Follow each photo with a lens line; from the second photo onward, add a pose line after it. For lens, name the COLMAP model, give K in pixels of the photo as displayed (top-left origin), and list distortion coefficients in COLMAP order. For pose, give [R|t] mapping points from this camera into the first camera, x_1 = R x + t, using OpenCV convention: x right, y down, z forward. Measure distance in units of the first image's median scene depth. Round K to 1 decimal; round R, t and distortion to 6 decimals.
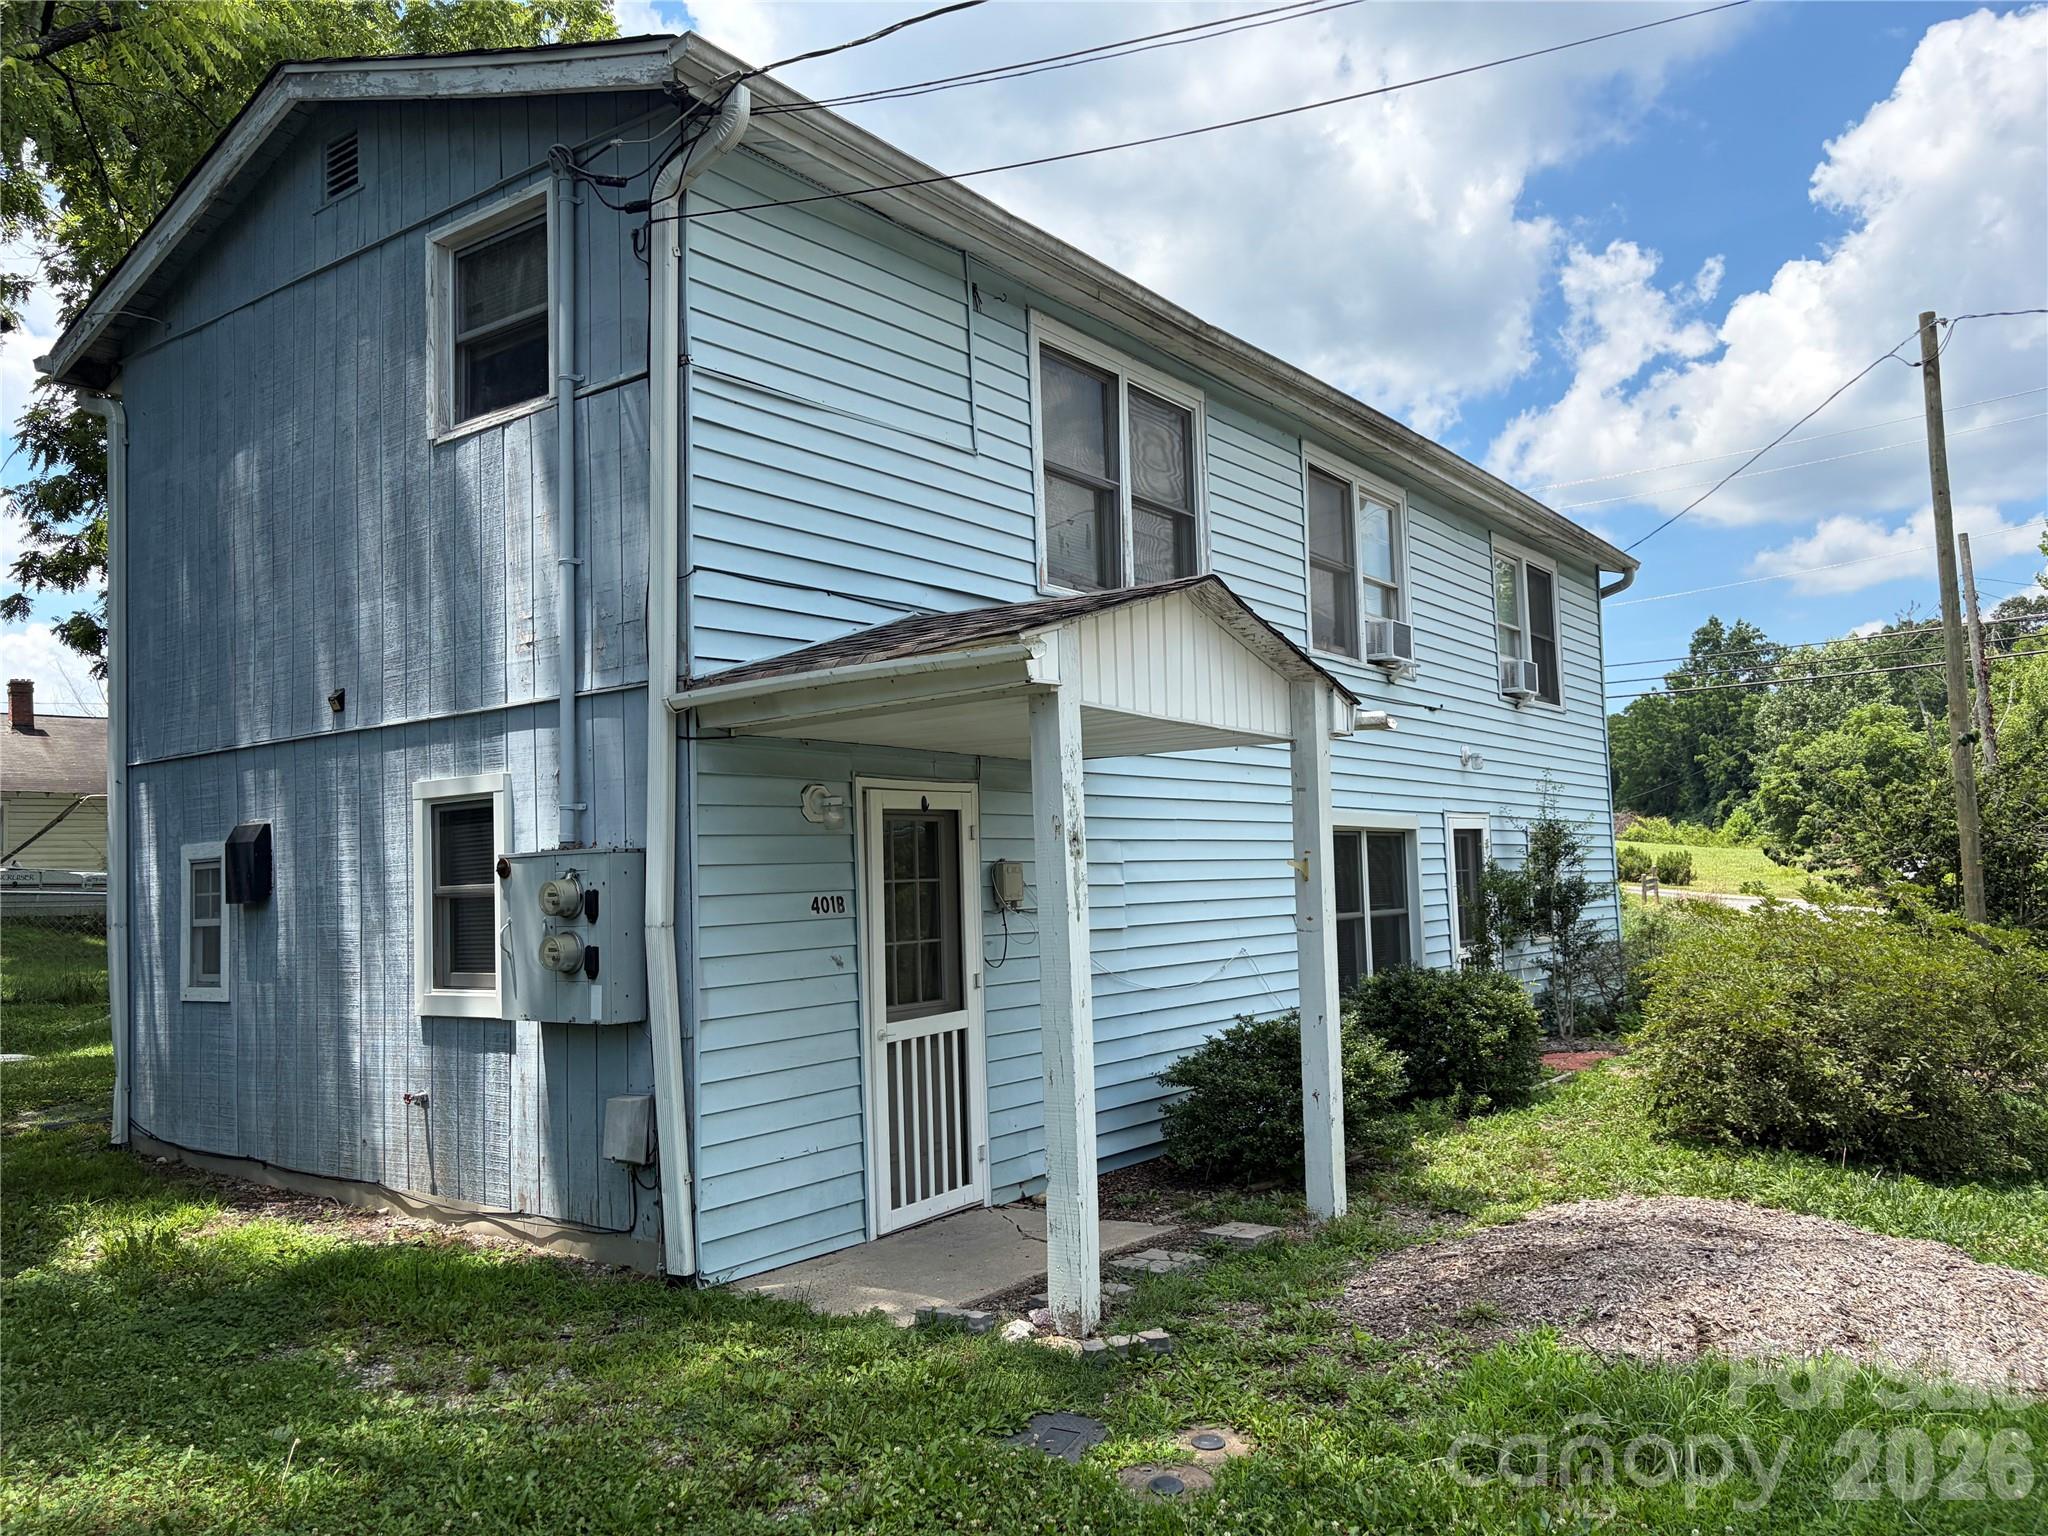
lens RADIAL K [[1556.5, 0, 1024.7], [0, 1556.5, 766.1], [0, 0, 1]] dist [0.012671, 0.002614]
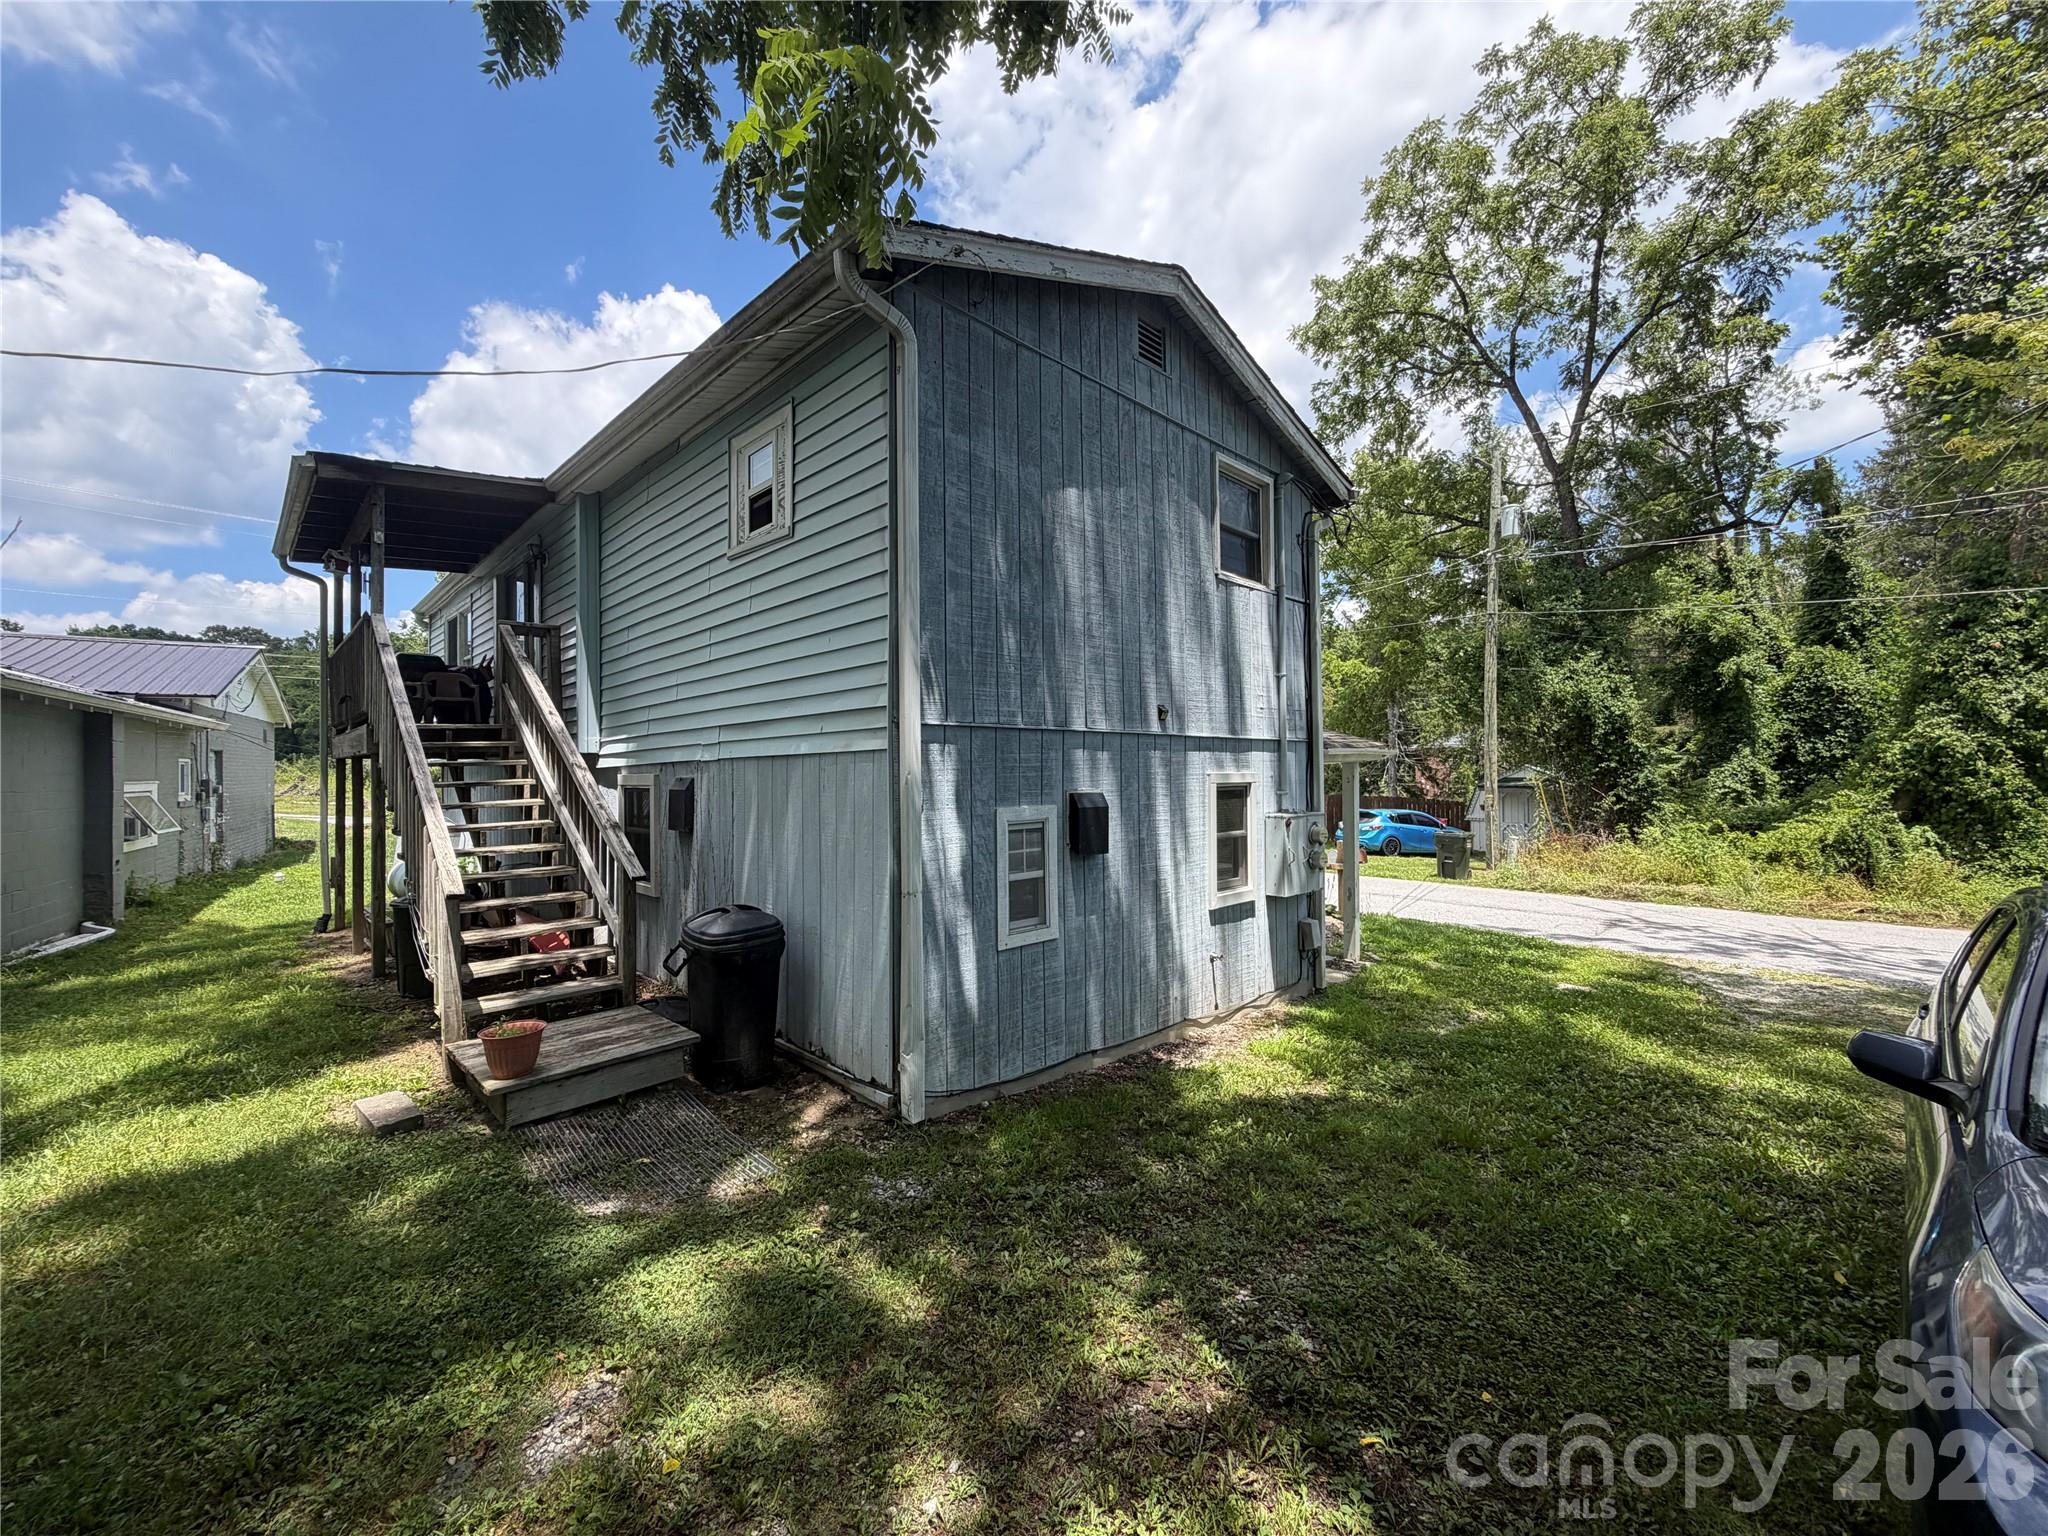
lens RADIAL K [[815.6, 0, 1023.8], [0, 815.6, 770.1], [0, 0, 1]] dist [-0.003173, -0.000109]
pose [[0.155139, 0.043728, 0.986924, -1.280584], [-0.063918, 0.997371, -0.034143, 0.049993], [-0.985823, -0.057785, 0.157526, 1.048594]]
